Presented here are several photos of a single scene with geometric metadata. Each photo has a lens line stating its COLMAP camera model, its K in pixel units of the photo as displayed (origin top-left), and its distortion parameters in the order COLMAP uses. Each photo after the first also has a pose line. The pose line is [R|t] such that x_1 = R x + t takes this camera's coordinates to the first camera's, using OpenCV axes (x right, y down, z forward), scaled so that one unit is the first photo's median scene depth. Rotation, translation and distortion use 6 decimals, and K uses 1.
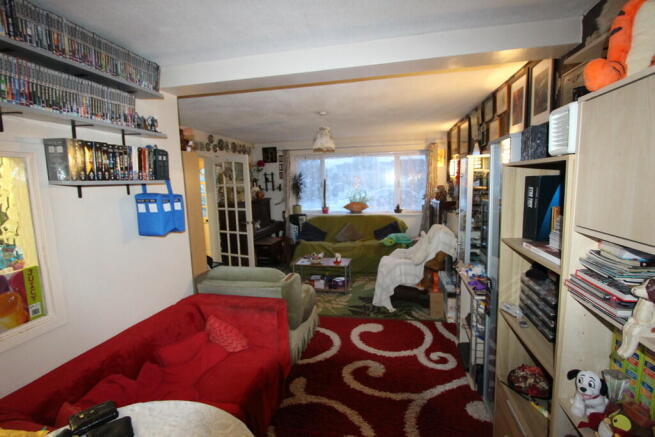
lens RADIAL K [[303.6, 0, 328.1], [0, 303.6, 216.0], [0, 0, 1]] dist [-0.026827, 0.000295]
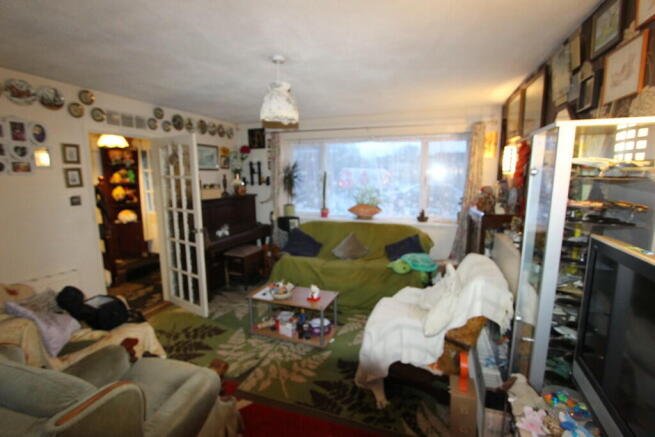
lens RADIAL K [[303.6, 0, 326.5], [0, 303.6, 217.9], [0, 0, 1]] dist [-0.026827, 0.000295]
pose [[0.990182, 0.045925, -0.132027, 0.112647], [-0.041708, 0.998533, 0.034528, -0.038638], [0.133419, -0.028682, 0.990645, 0.292760]]
